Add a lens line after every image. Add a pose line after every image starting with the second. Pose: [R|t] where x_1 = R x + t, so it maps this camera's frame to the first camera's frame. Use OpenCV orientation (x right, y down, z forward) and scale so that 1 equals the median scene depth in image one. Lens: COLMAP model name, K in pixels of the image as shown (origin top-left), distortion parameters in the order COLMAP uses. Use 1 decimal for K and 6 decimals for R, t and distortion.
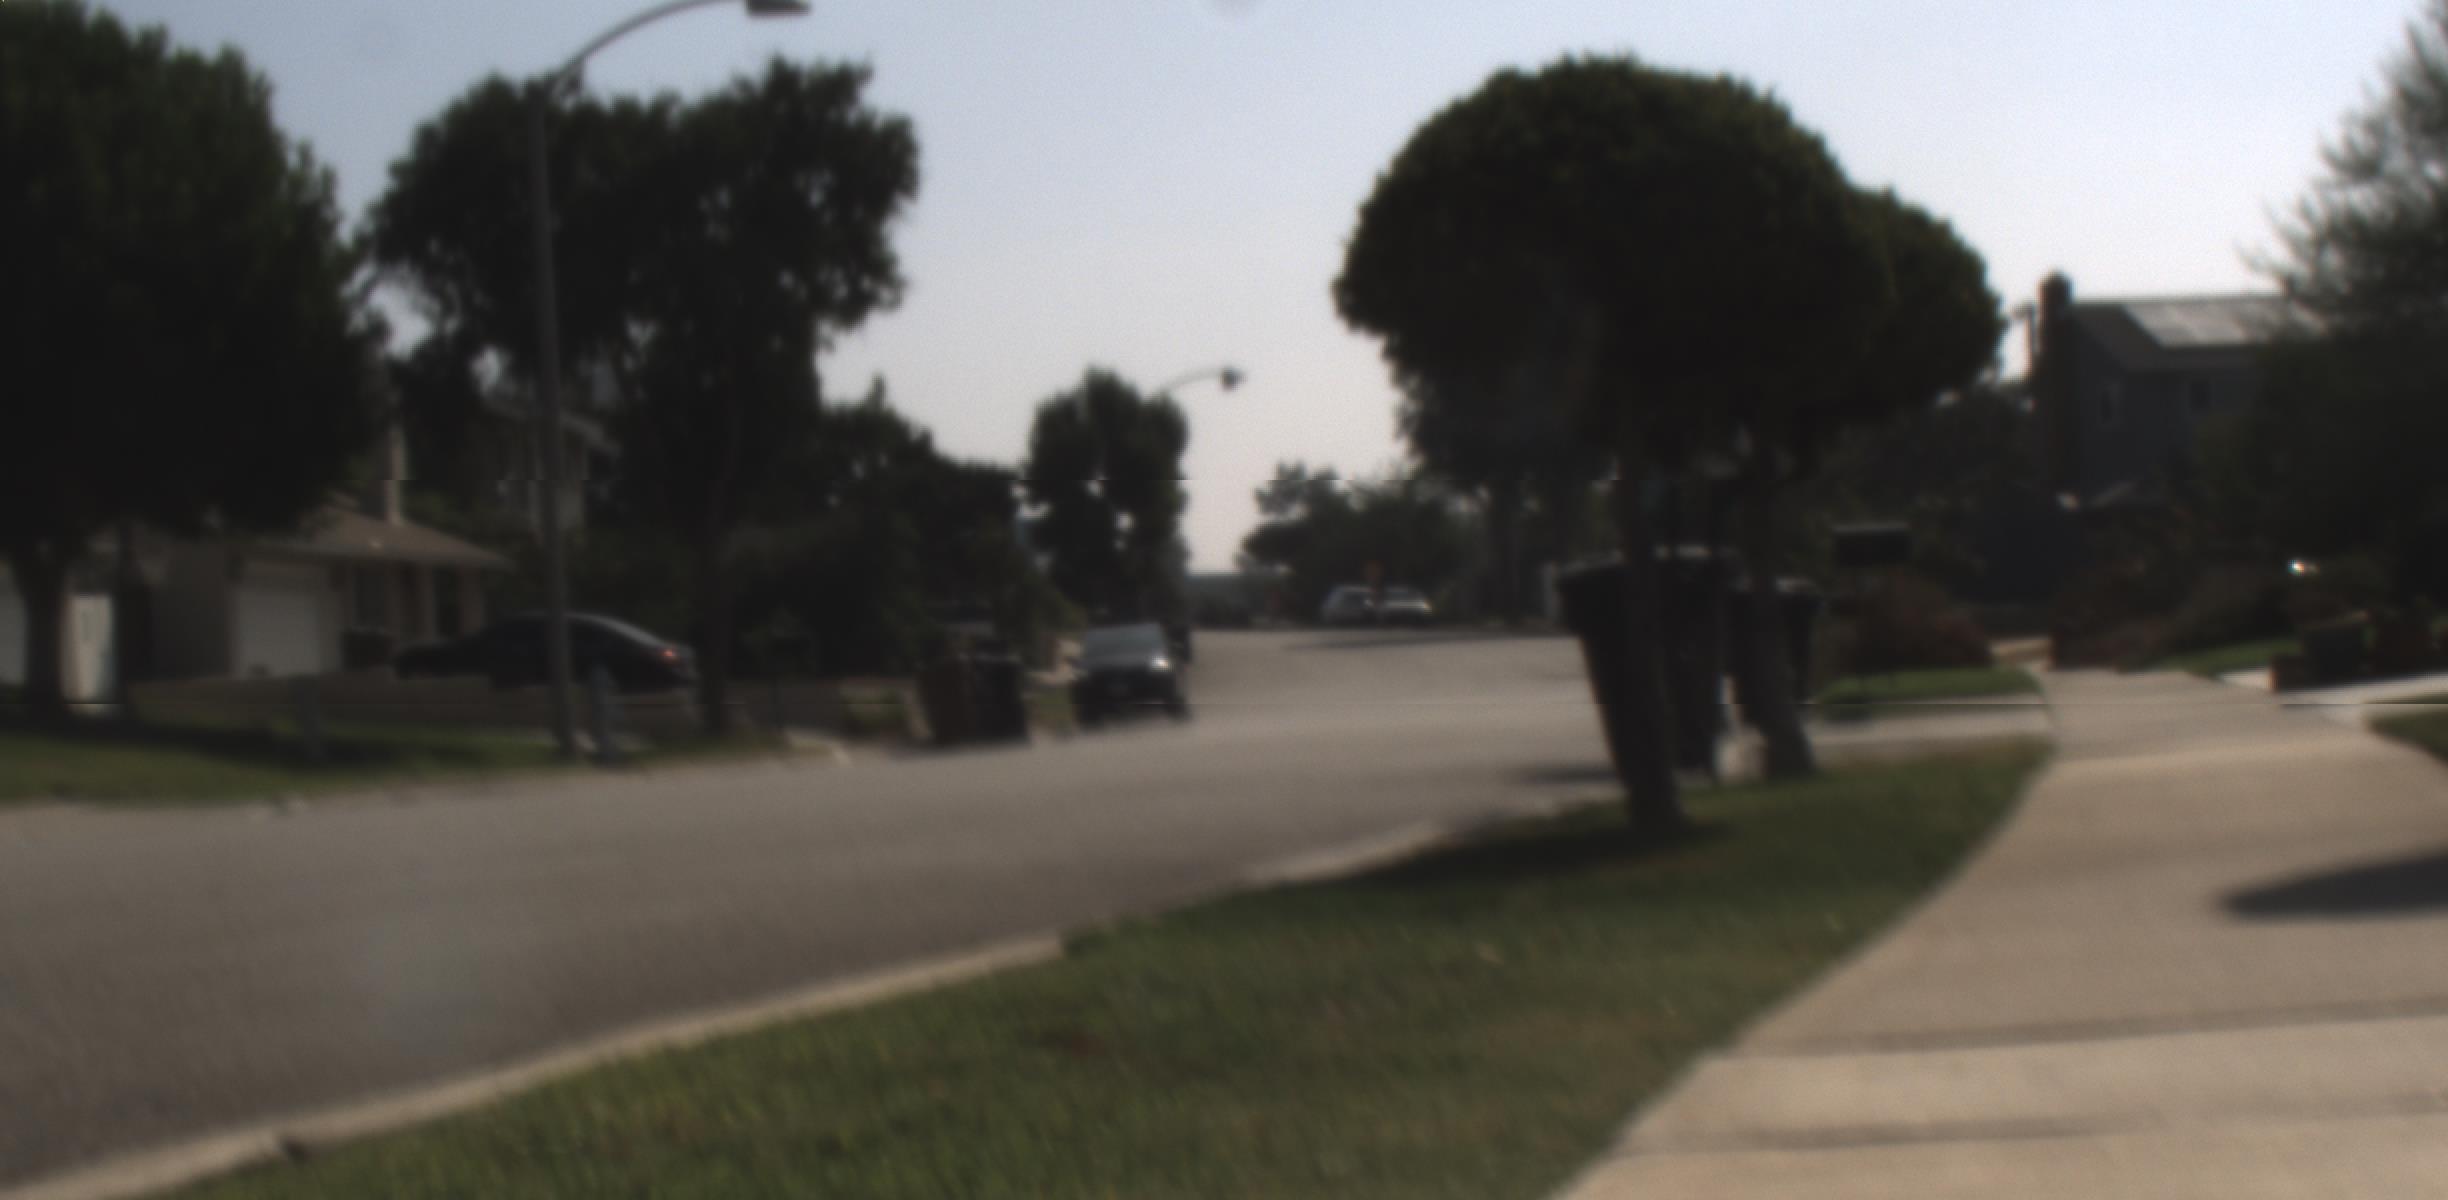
lens RADIAL K [[4563.0, 0, 1163.7], [0, 4563.0, 696.6], [0, 0, 1]] dist [-0.078931, 0.000000]
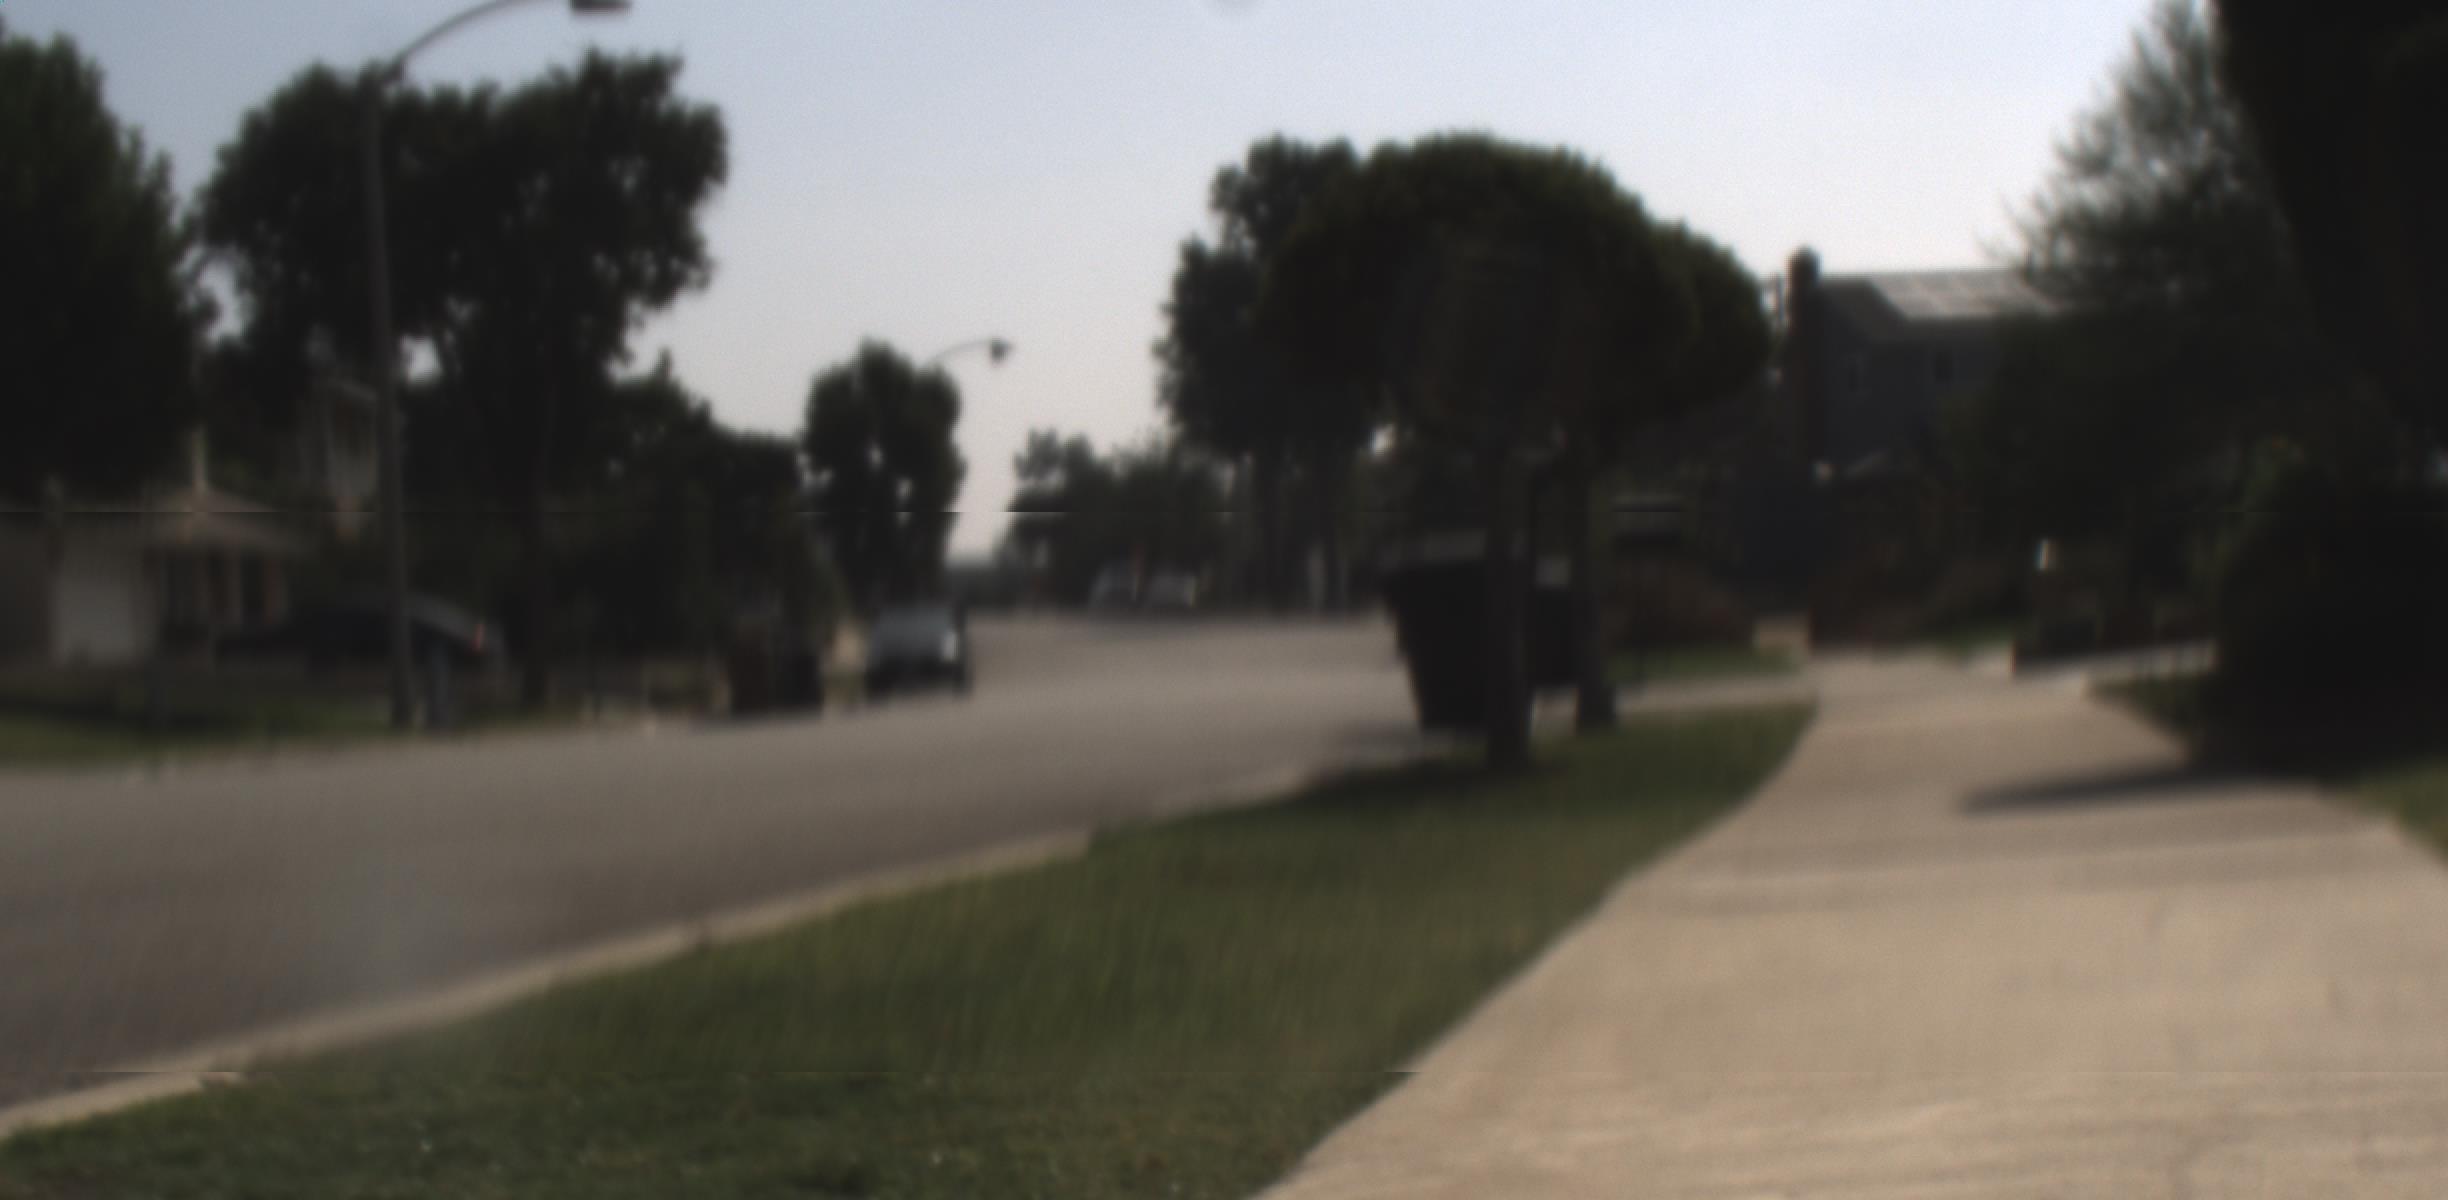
lens RADIAL K [[4725.6, 0, 1217.0], [0, 4725.6, 595.8], [0, 0, 1]] dist [-0.117401, 0.000000]
pose [[0.997479, -0.001326, 0.070952, -0.018767], [0.002393, 0.999885, -0.014956, 0.001280], [-0.070924, 0.015088, 0.997368, -0.082664]]
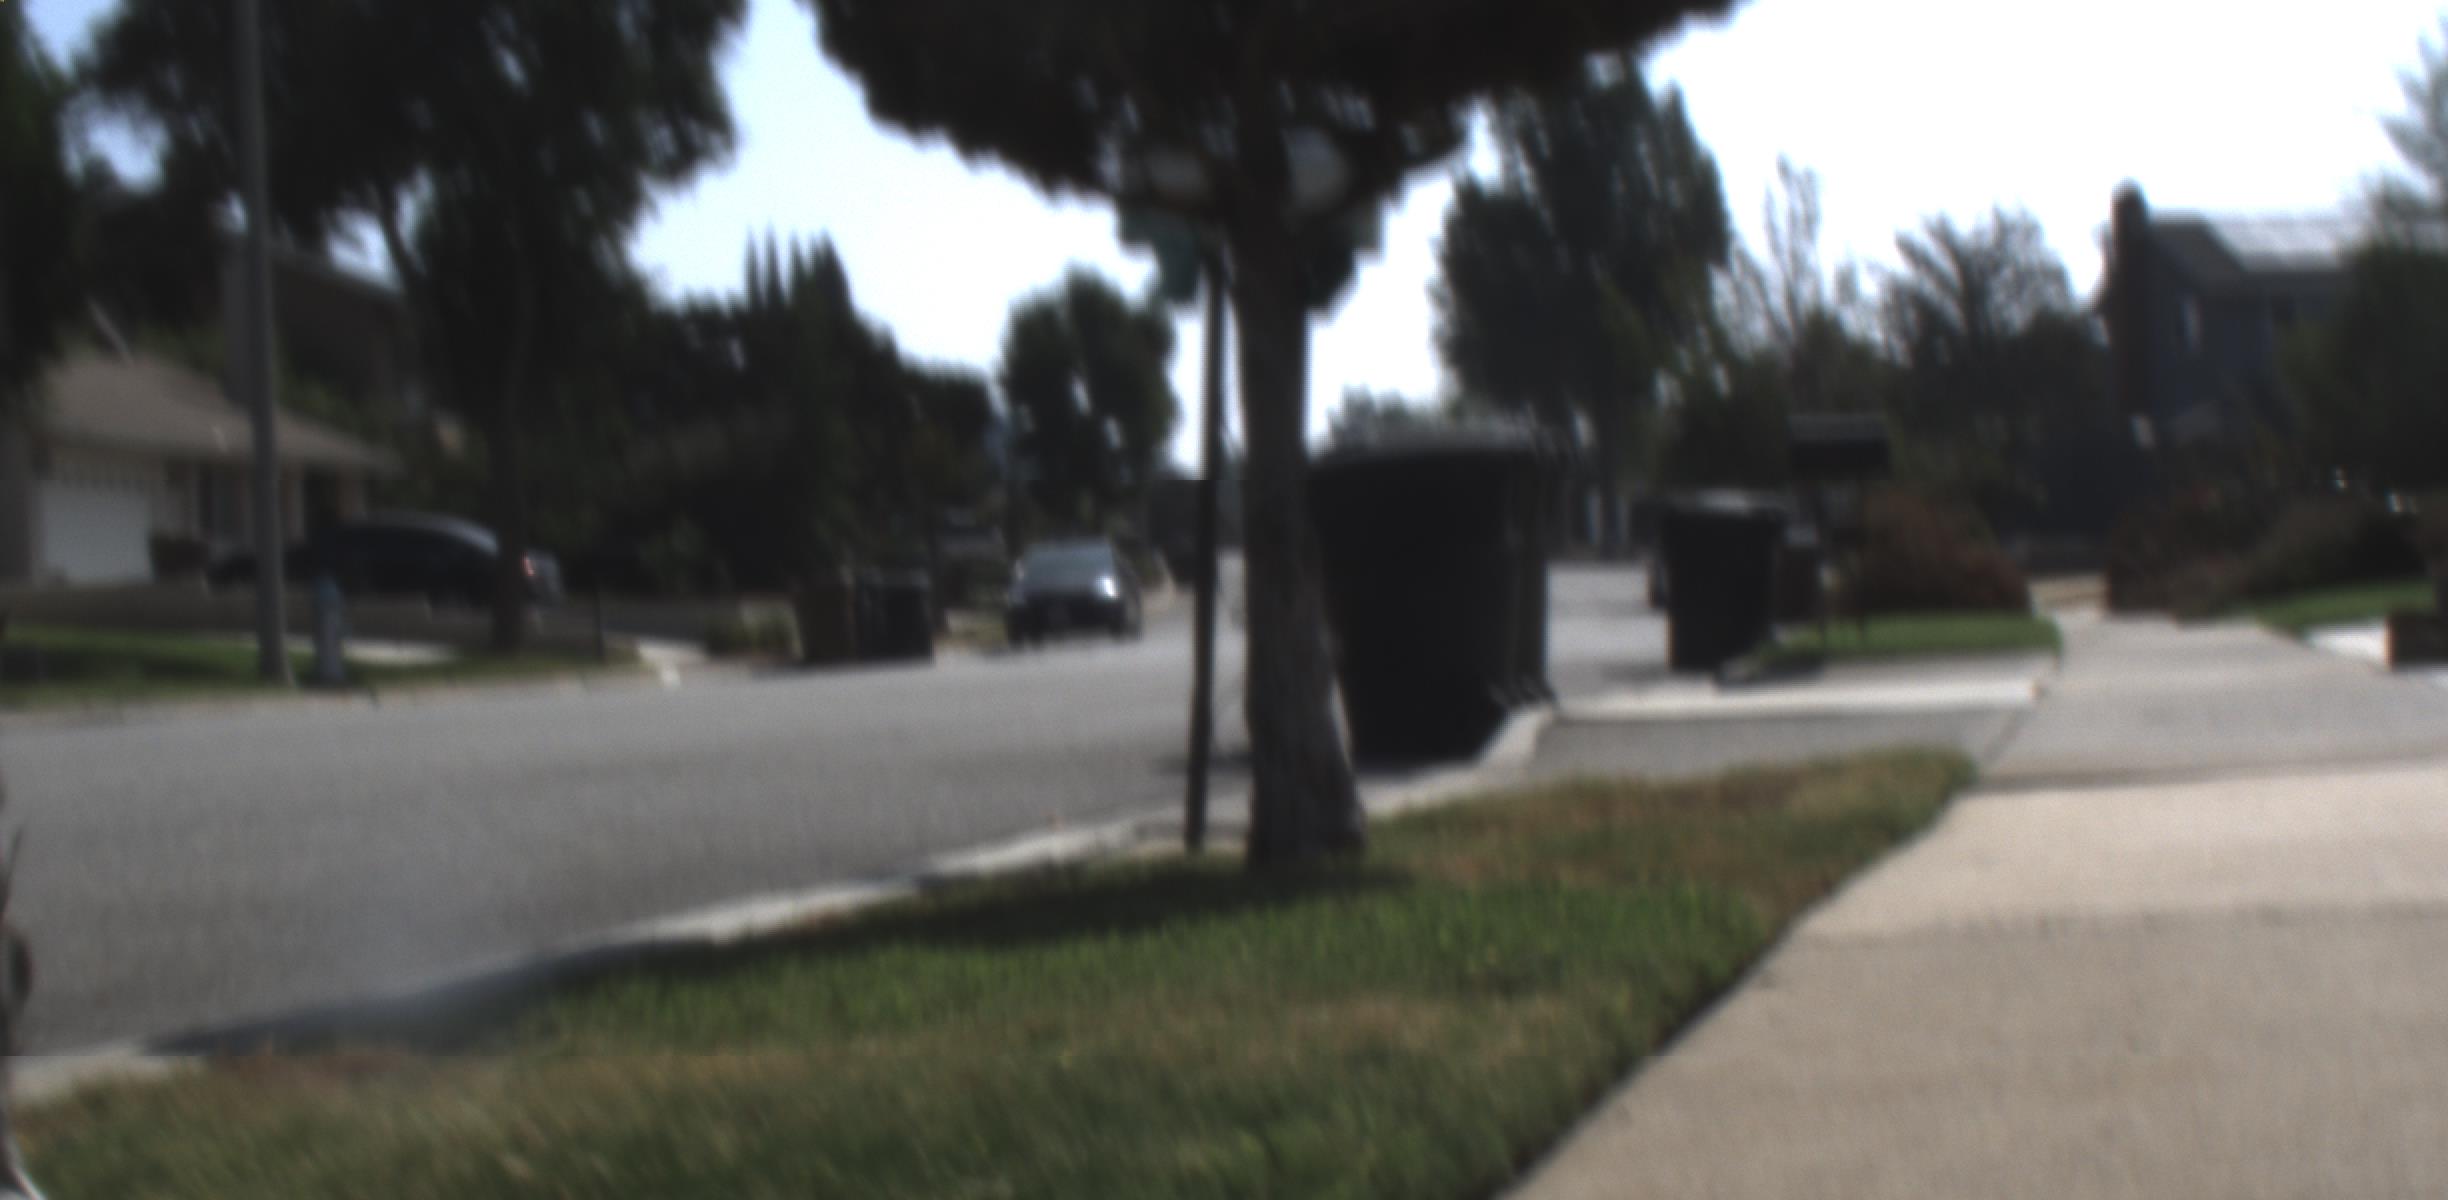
lens RADIAL K [[4137.2, 0, 1162.2], [0, 4137.2, 575.1], [0, 0, 1]] dist [-0.006136, 0.000000]
pose [[0.998997, 0.019244, -0.040437, 0.055656], [-0.019617, 0.999768, -0.008846, -0.003378], [0.040258, 0.009630, 0.999143, 0.240040]]
